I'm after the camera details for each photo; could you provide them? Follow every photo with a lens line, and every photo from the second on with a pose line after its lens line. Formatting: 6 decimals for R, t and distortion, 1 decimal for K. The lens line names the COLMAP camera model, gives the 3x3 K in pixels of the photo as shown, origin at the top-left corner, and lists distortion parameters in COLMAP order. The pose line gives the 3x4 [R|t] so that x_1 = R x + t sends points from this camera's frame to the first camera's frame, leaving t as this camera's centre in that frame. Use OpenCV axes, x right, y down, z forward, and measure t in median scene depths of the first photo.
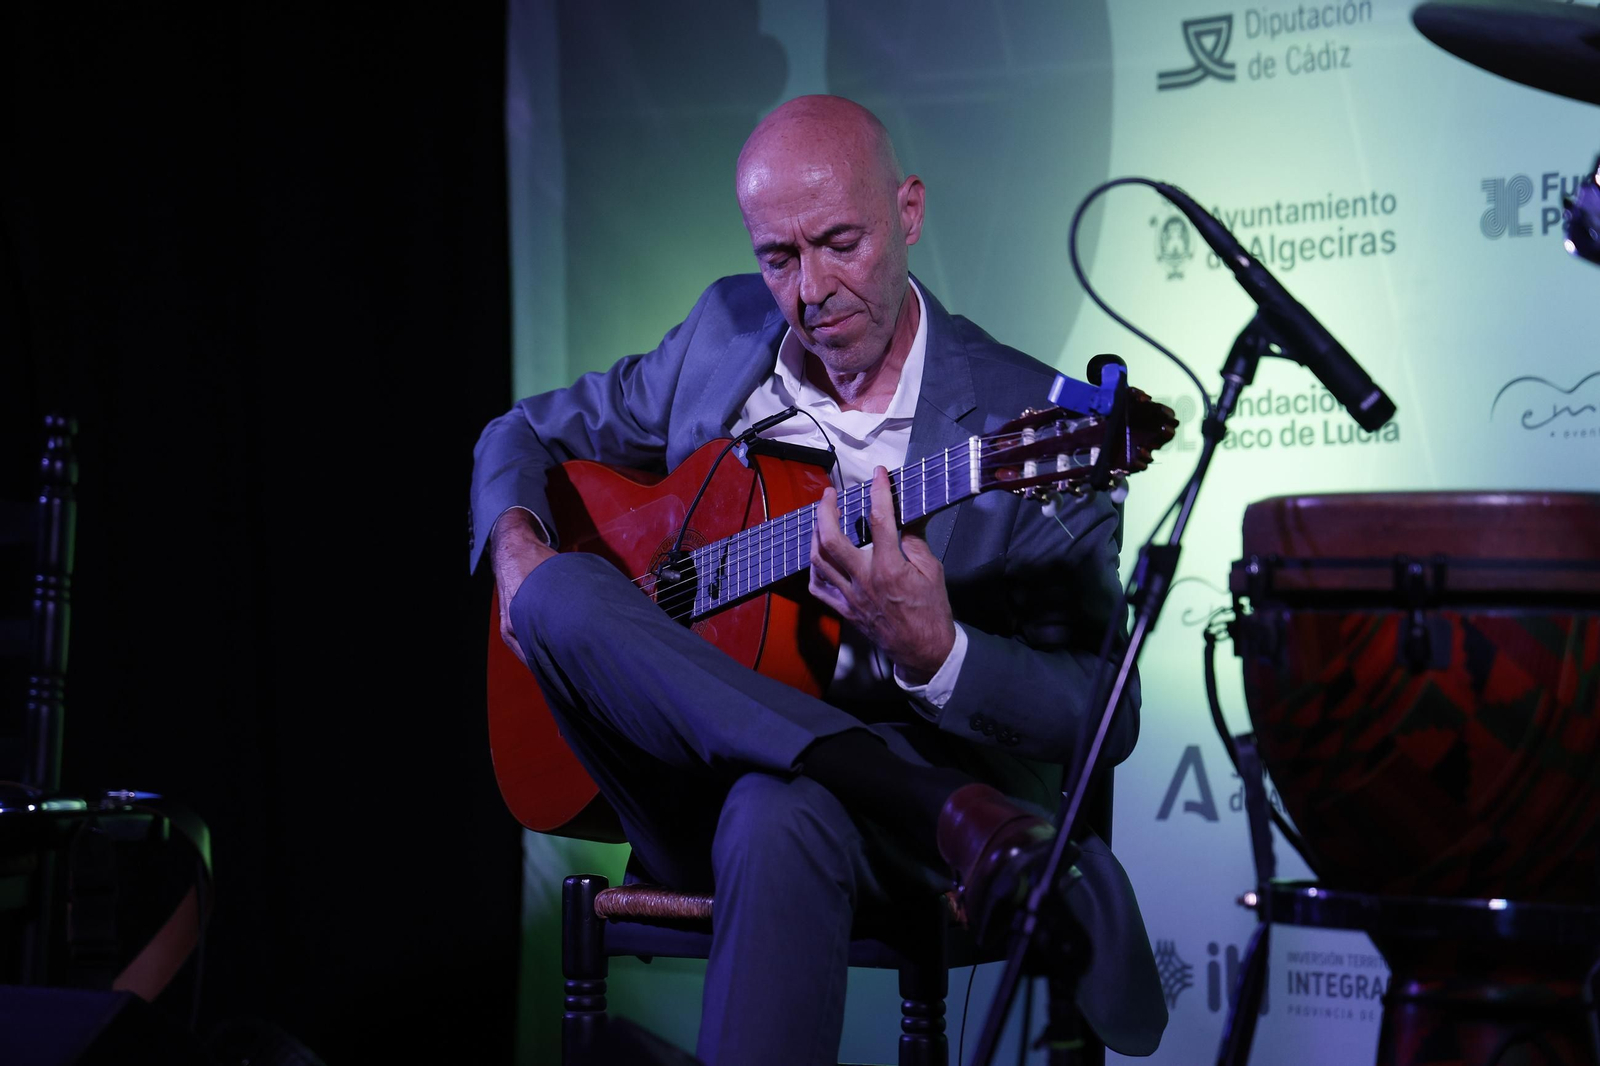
lens RADIAL K [[4584.4, 0, 802.6], [0, 4584.4, 518.1], [0, 0, 1]] dist [0.861528, 0.000000]
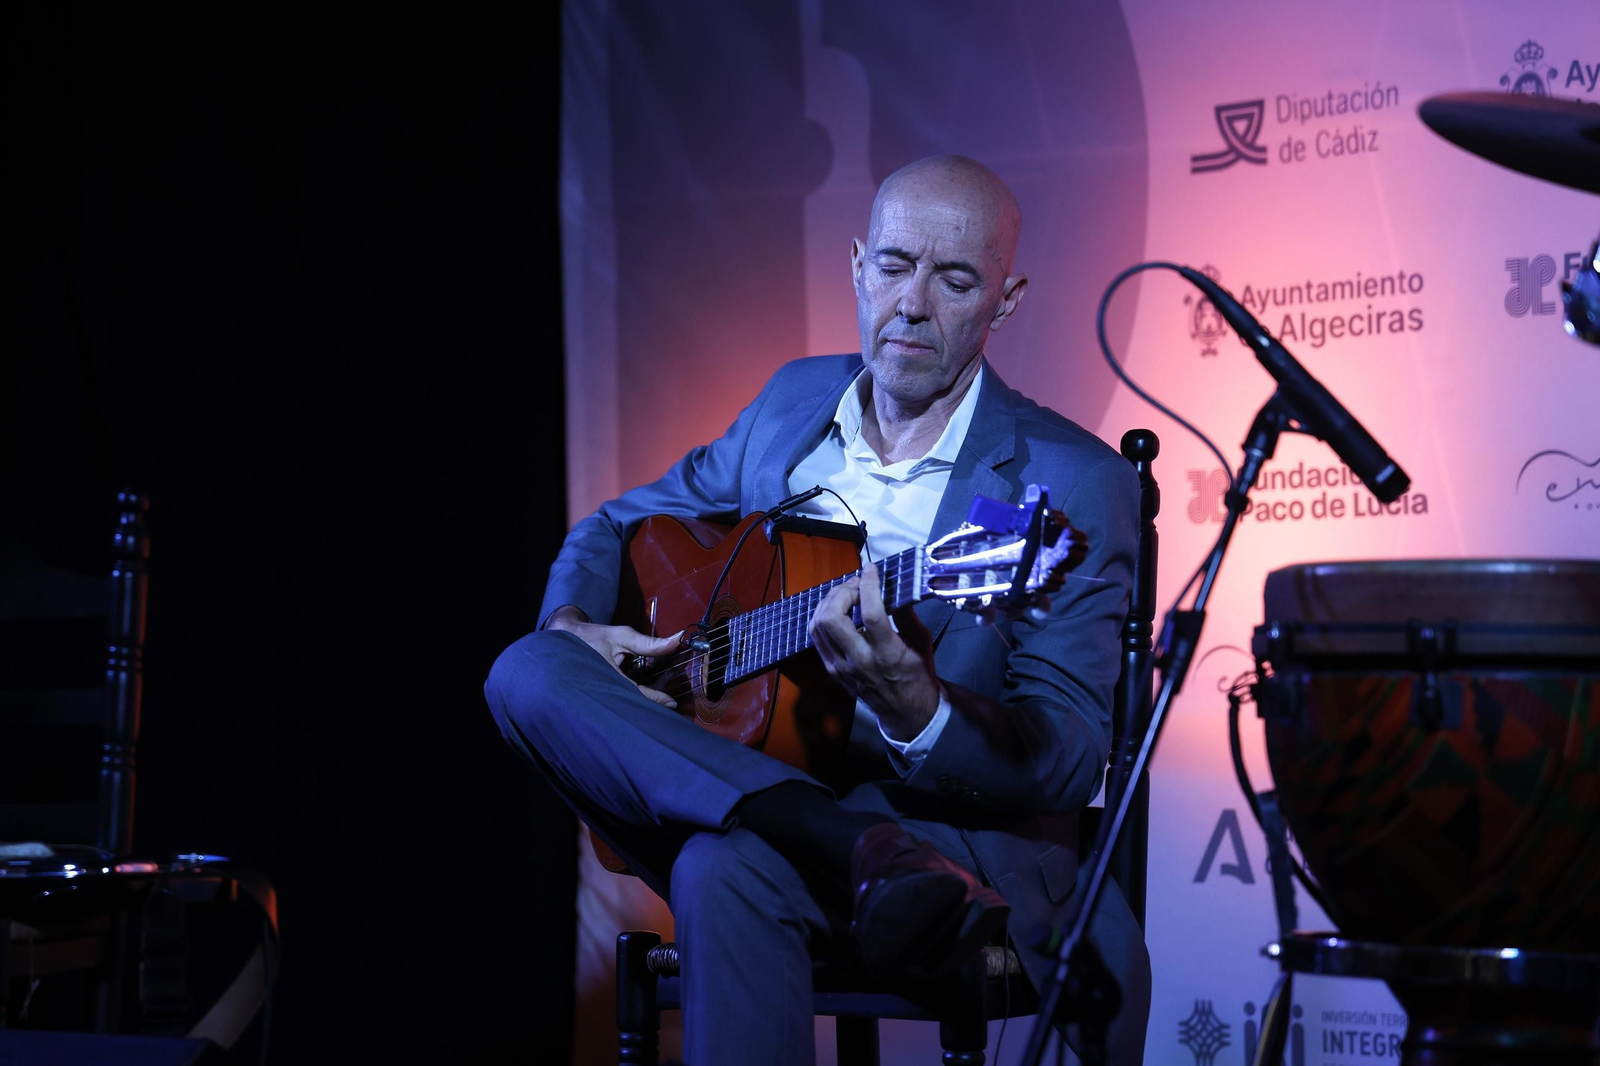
lens RADIAL K [[4584.4, 0, 806.7], [0, 4584.4, 539.4], [0, 0, 1]] dist [0.861528, 0.000000]
pose [[0.999949, -0.002635, -0.009733, 0.001071], [0.002523, 0.999931, -0.011508, 0.000950], [0.009763, 0.011483, 0.999886, -0.036046]]
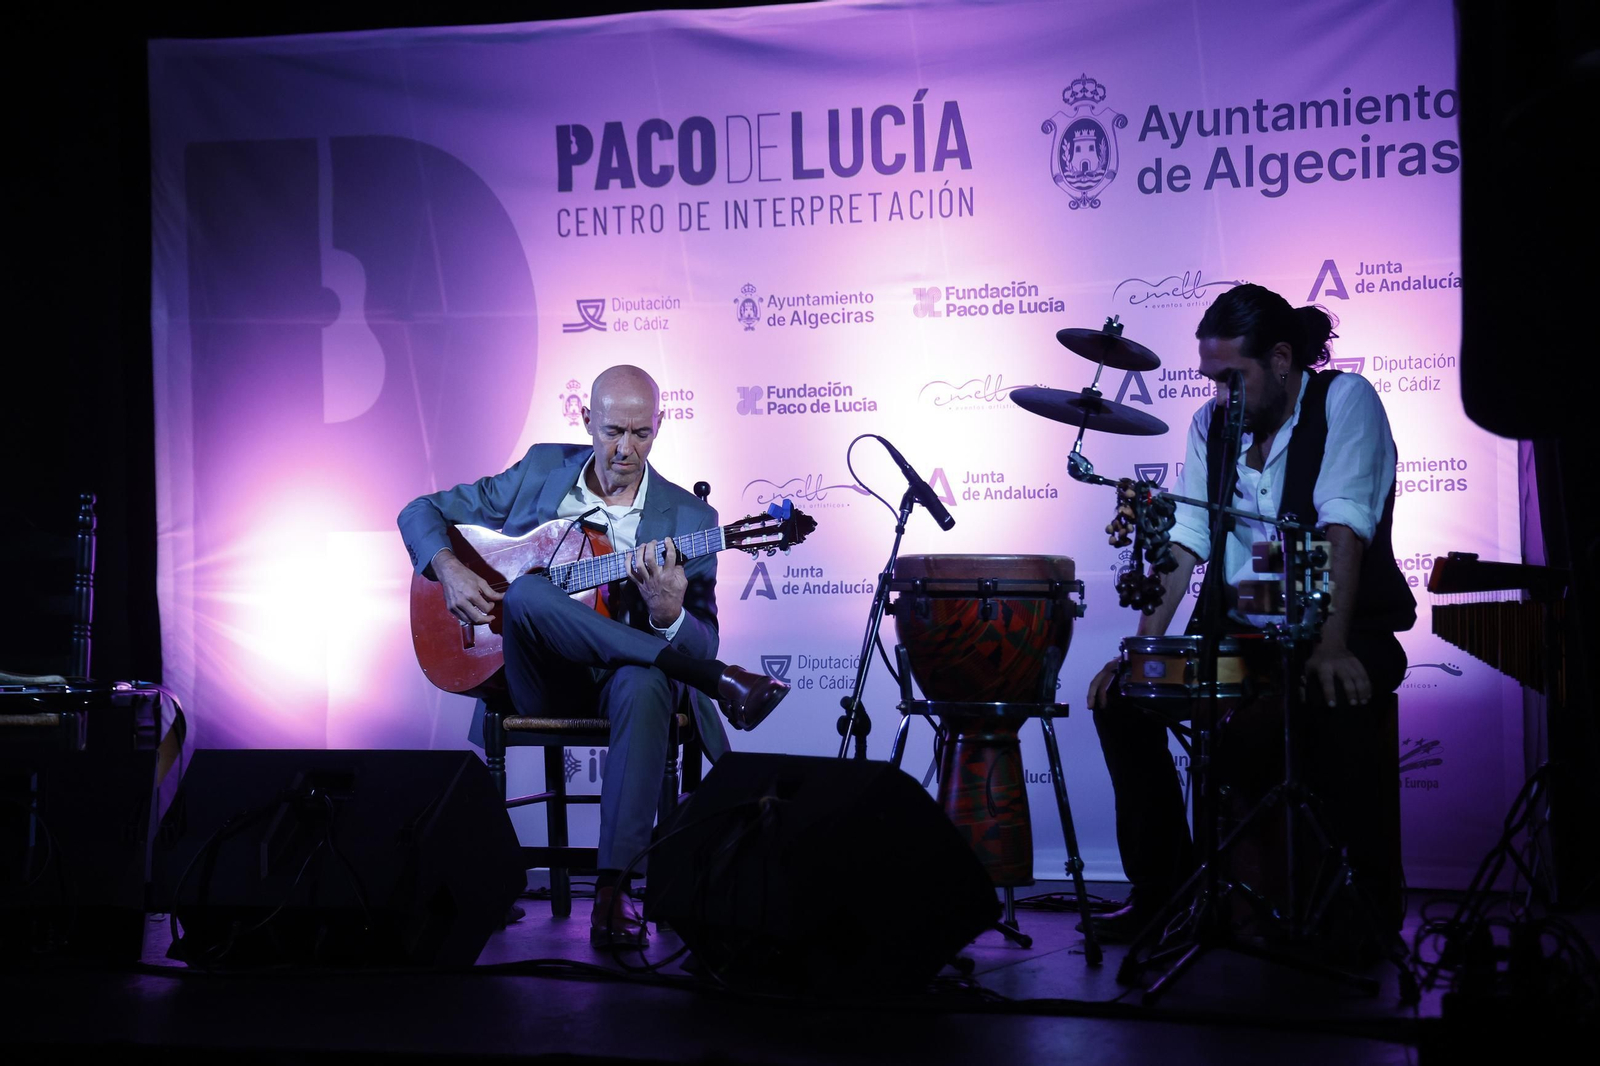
lens RADIAL K [[3581.7, 0, 826.5], [0, 3581.7, 513.8], [0, 0, 1]] dist [0.446138, 0.000000]
pose [[0.926671, 0.005853, 0.375828, -0.501388], [-0.008566, 0.999948, 0.005547, -0.027396], [-0.375776, -0.008360, 0.926673, -0.619440]]
